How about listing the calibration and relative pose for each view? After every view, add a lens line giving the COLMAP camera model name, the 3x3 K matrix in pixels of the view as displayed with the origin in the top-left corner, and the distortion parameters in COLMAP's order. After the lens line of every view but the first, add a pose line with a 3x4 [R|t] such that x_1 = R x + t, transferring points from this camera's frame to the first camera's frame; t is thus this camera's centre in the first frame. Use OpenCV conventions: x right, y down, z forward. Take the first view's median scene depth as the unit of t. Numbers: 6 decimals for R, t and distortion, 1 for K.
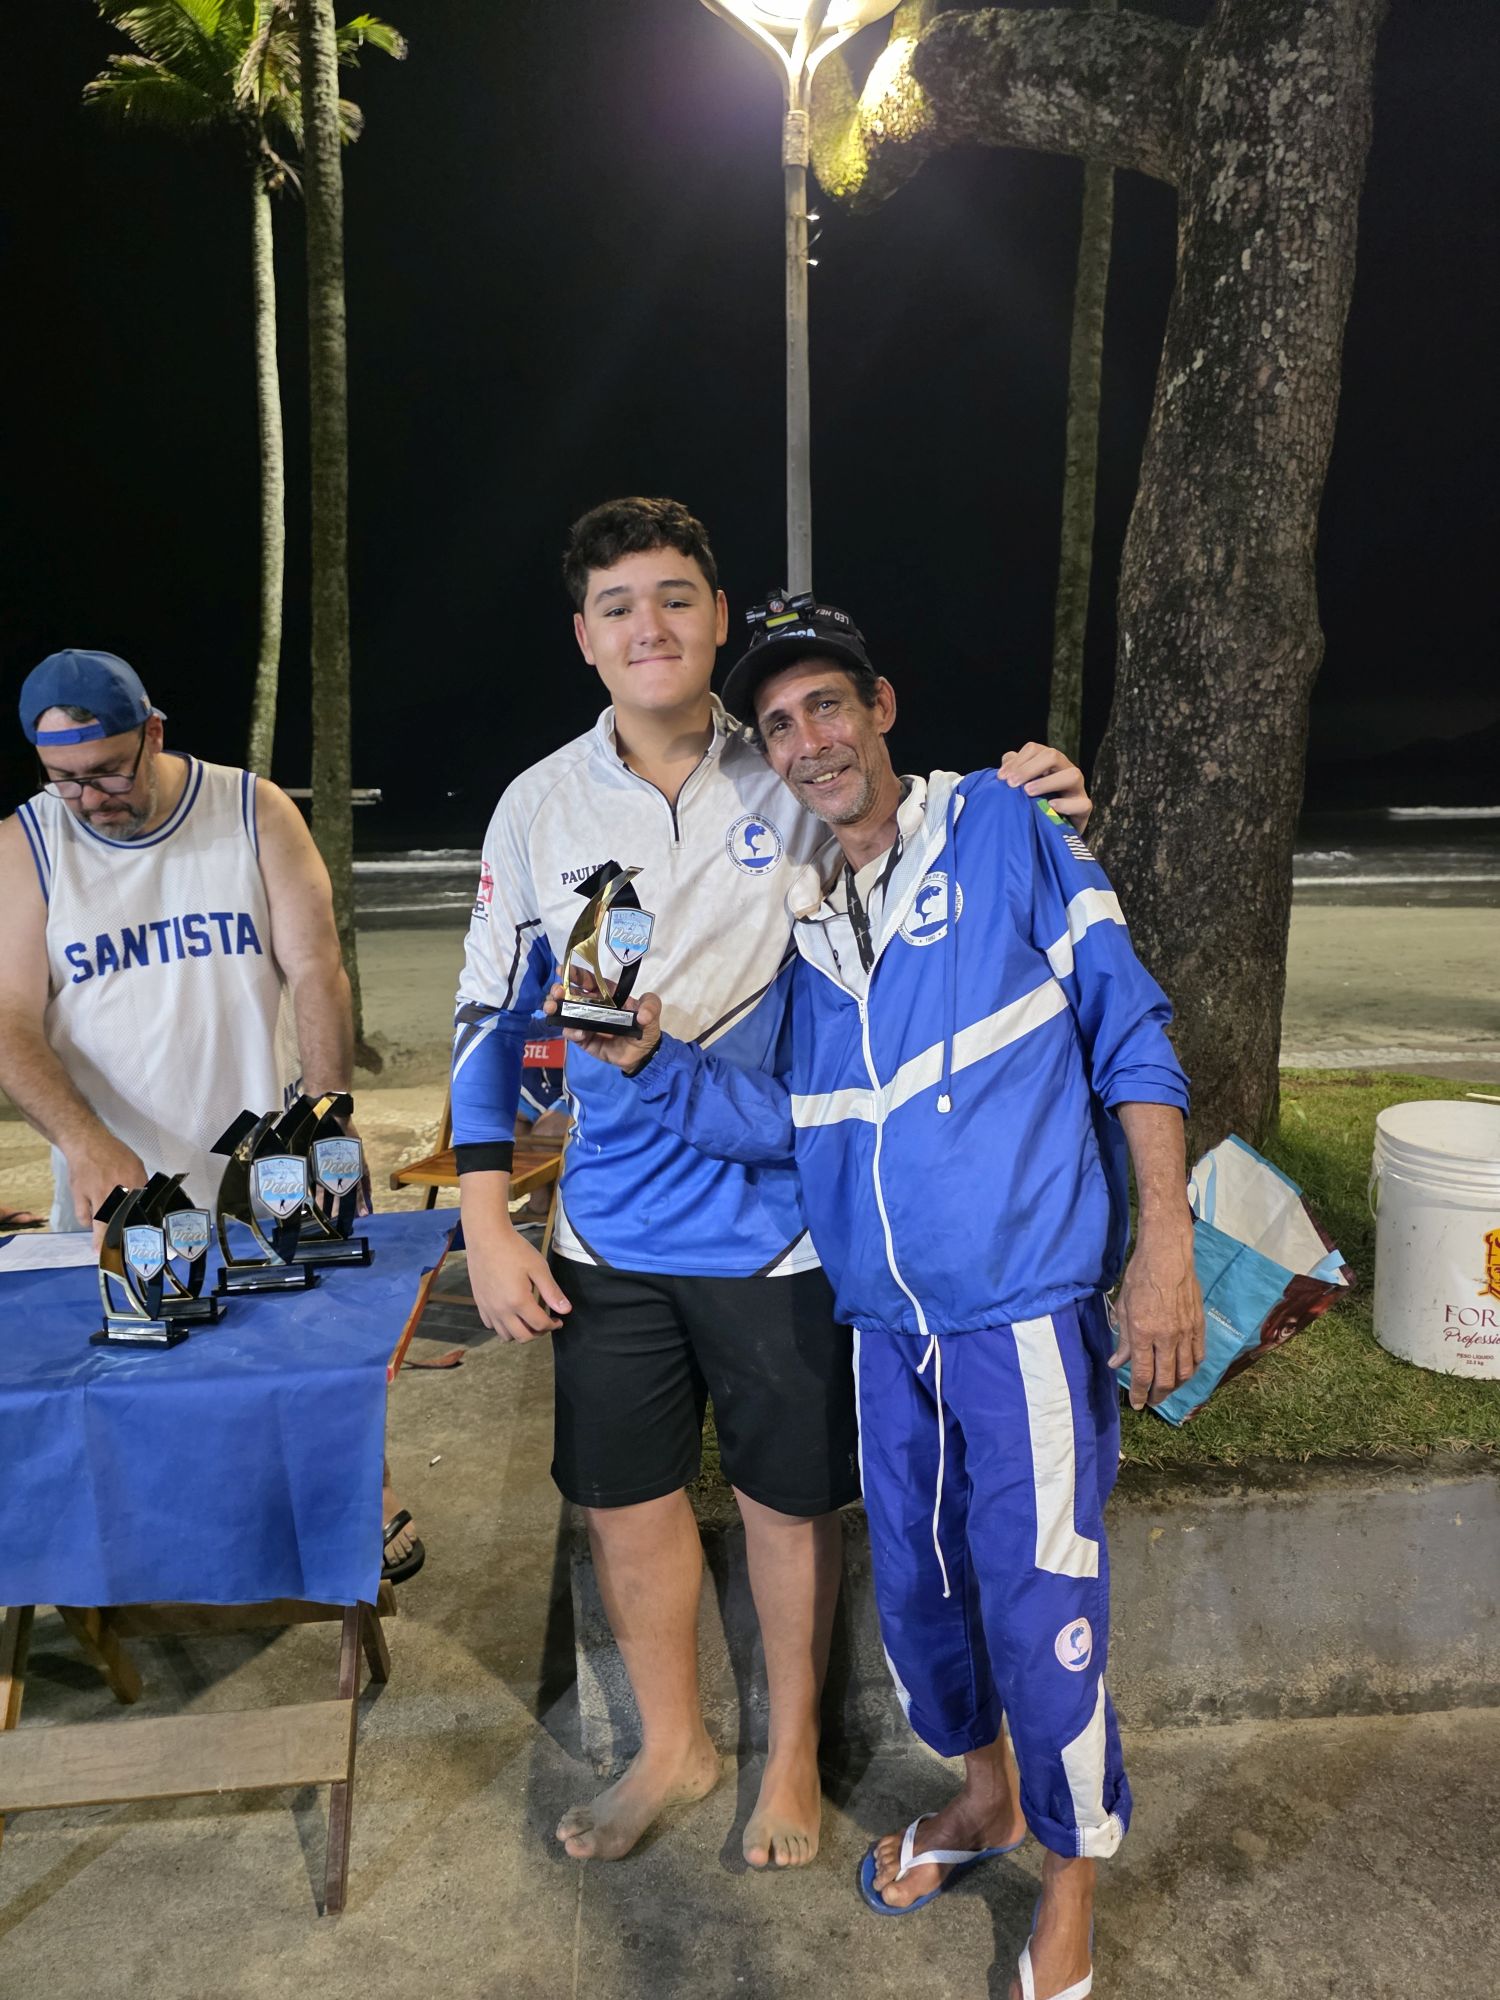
lens RADIAL K [[1351.4, 0, 769.5], [0, 1351.4, 1008.3], [0, 0, 1]] dist [0.054380, -0.055117]
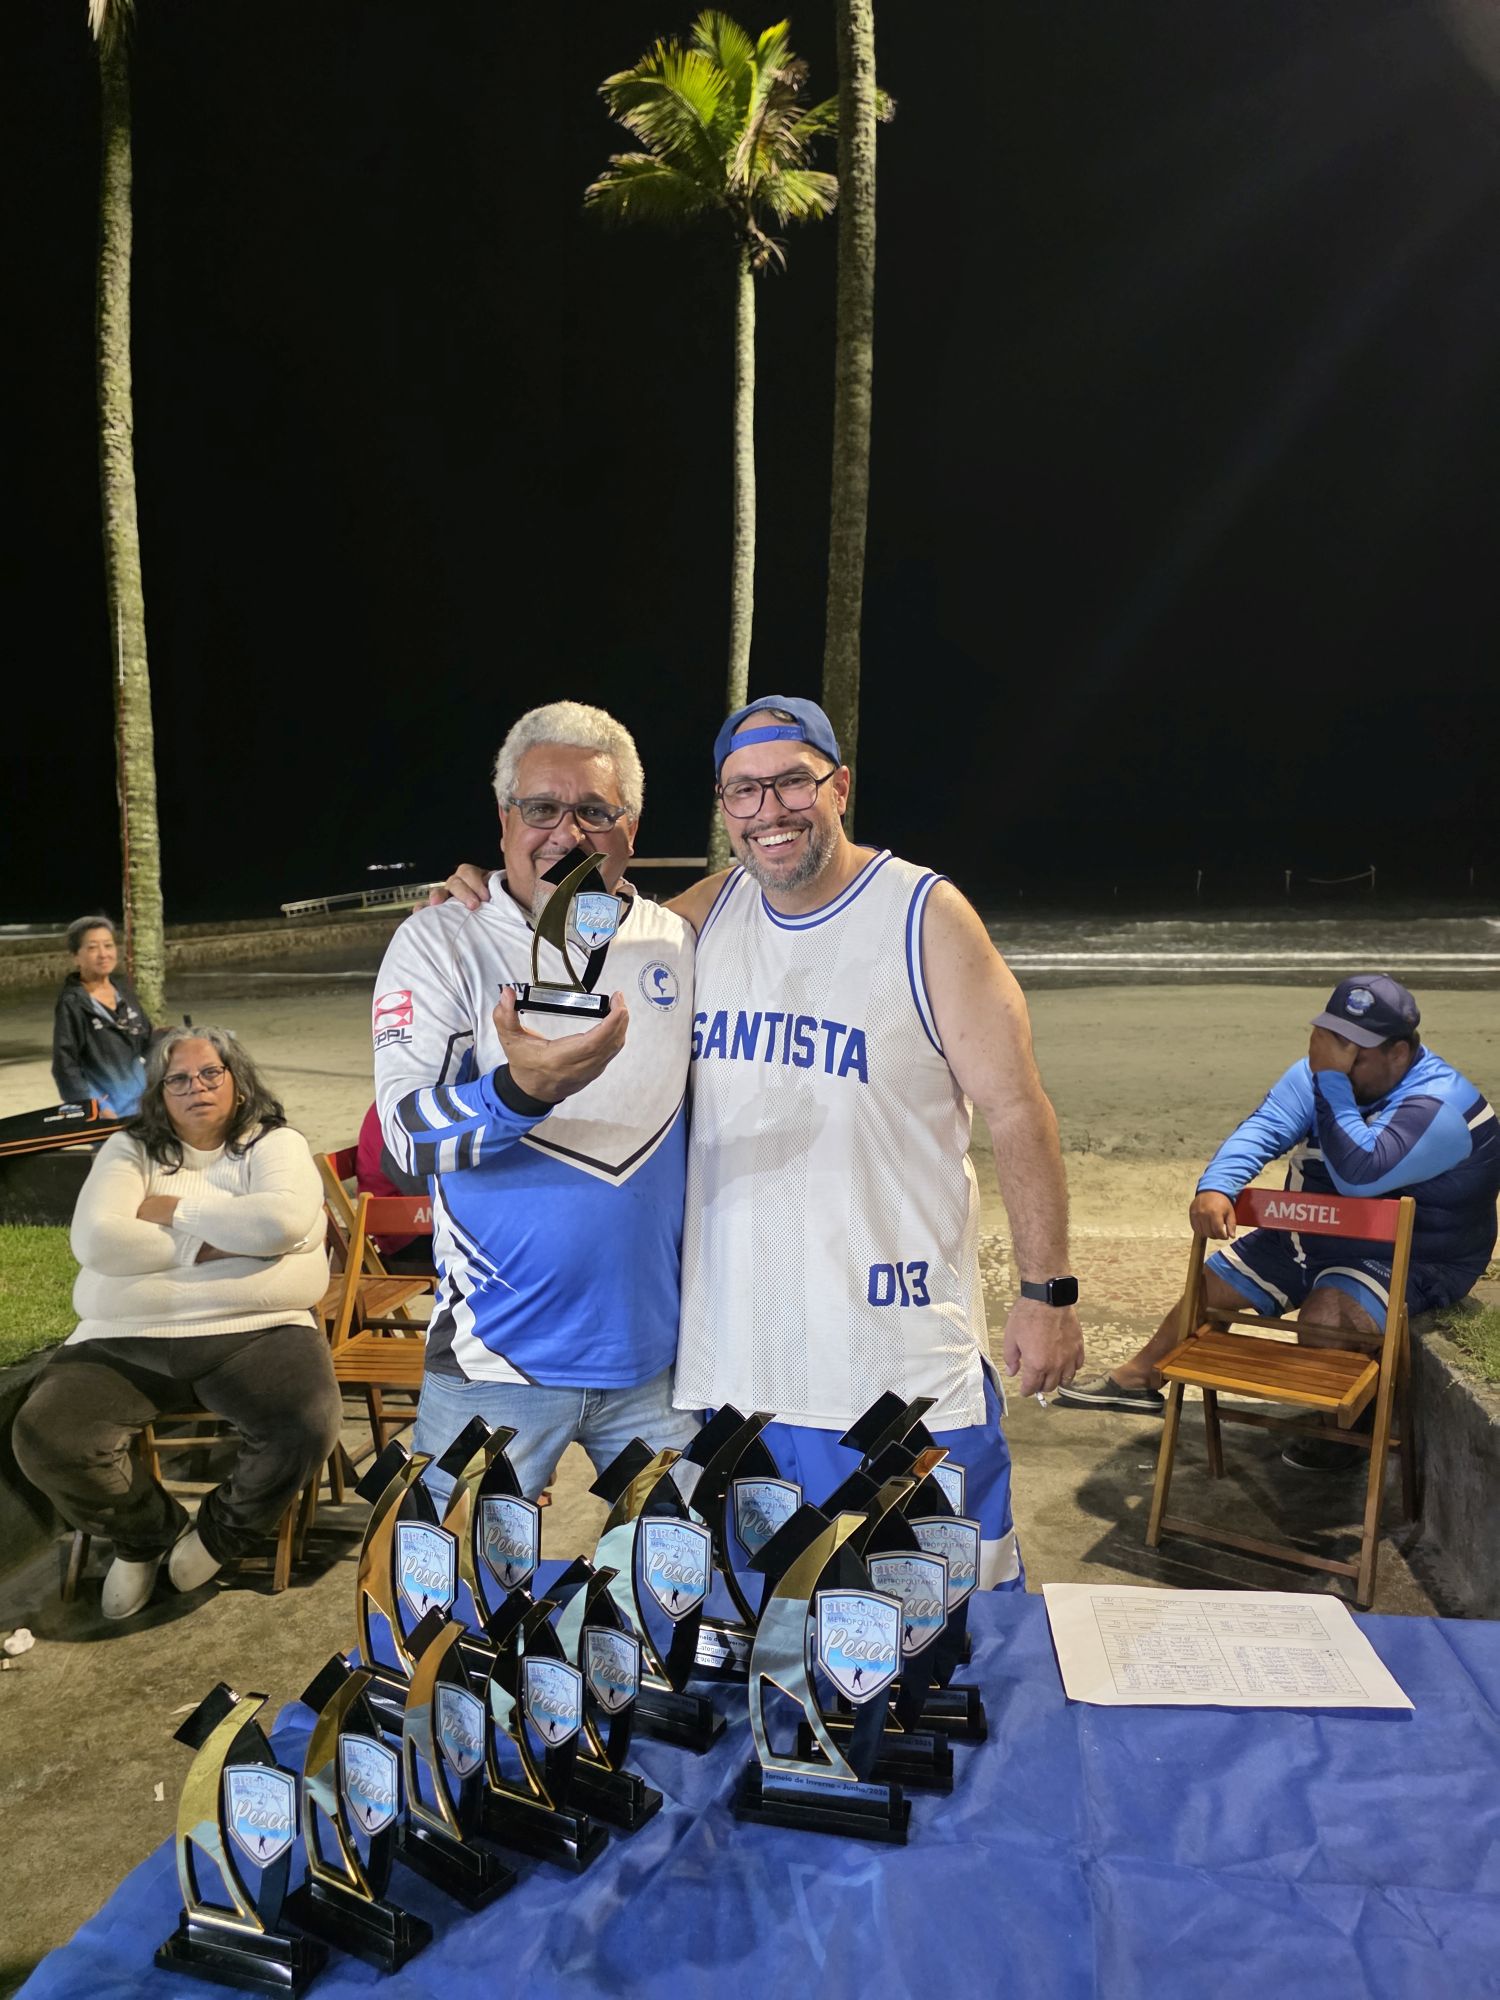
lens RADIAL K [[1351.4, 0, 758.2], [0, 1351.4, 1017.3], [0, 0, 1]] dist [0.054380, -0.055117]
pose [[0.965142, 0.028308, -0.260191, -0.404740], [-0.038543, 0.998668, -0.034316, -0.057503], [0.258873, 0.043148, 0.964947, 0.247739]]
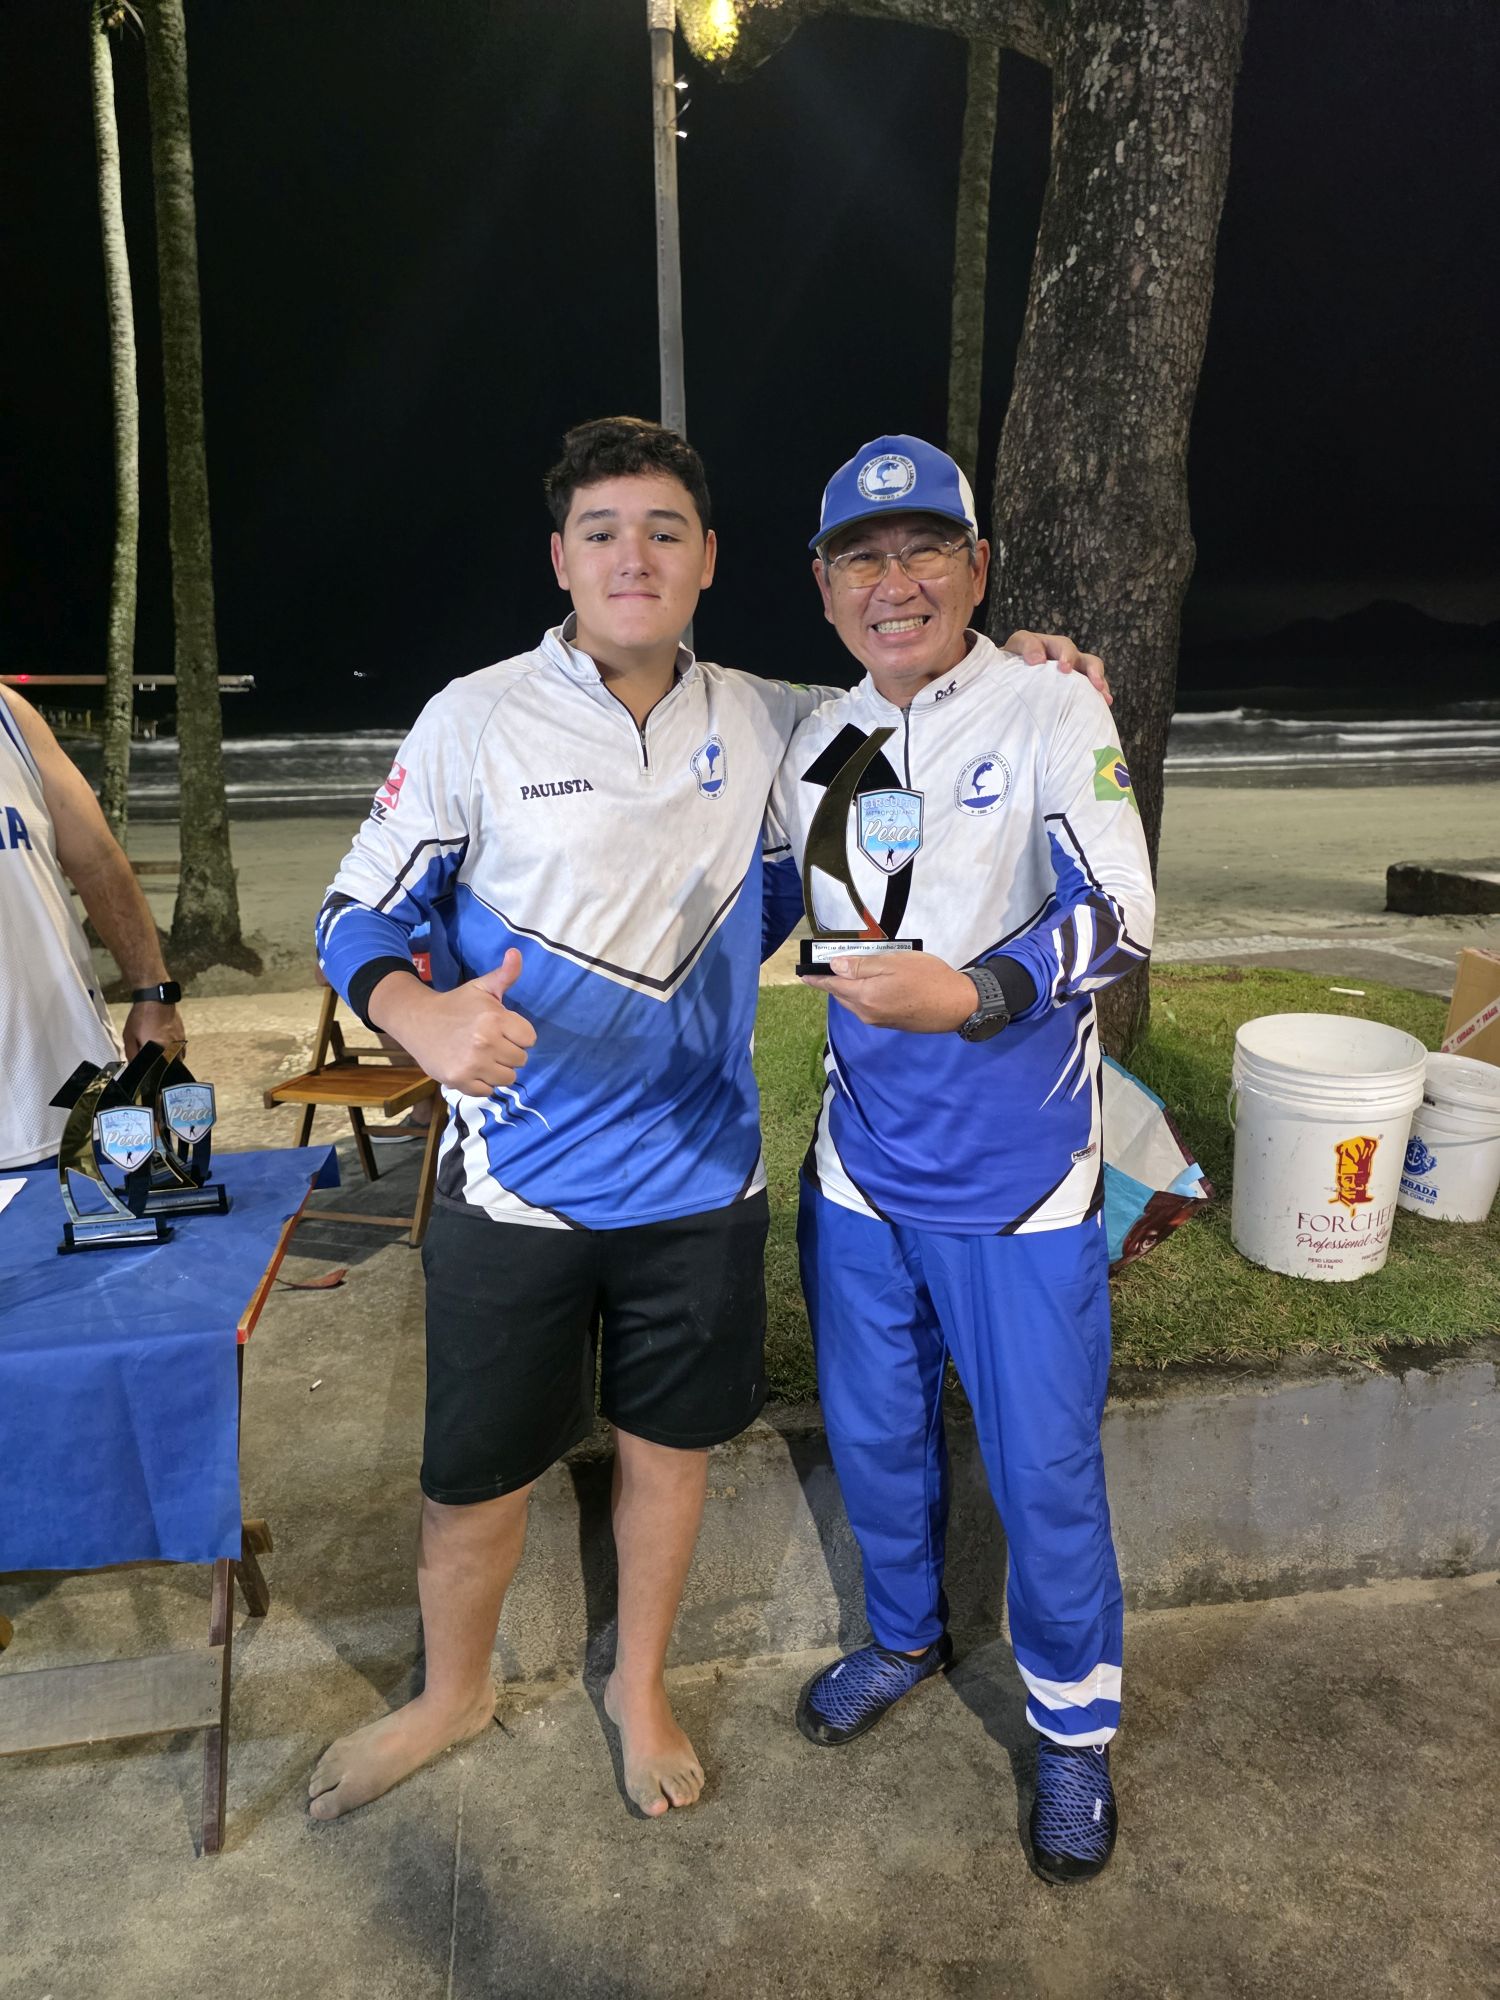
lens RADIAL K [[1351.4, 0, 756.7], [0, 1351.4, 982.2], [0, 0, 1]] dist [0.054380, -0.055117]
pose [[0.997678, -0.016800, 0.066007, 0.015270], [0.012472, 0.997779, 0.065437, -0.023158], [-0.066960, -0.064462, 0.995671, 0.007440]]
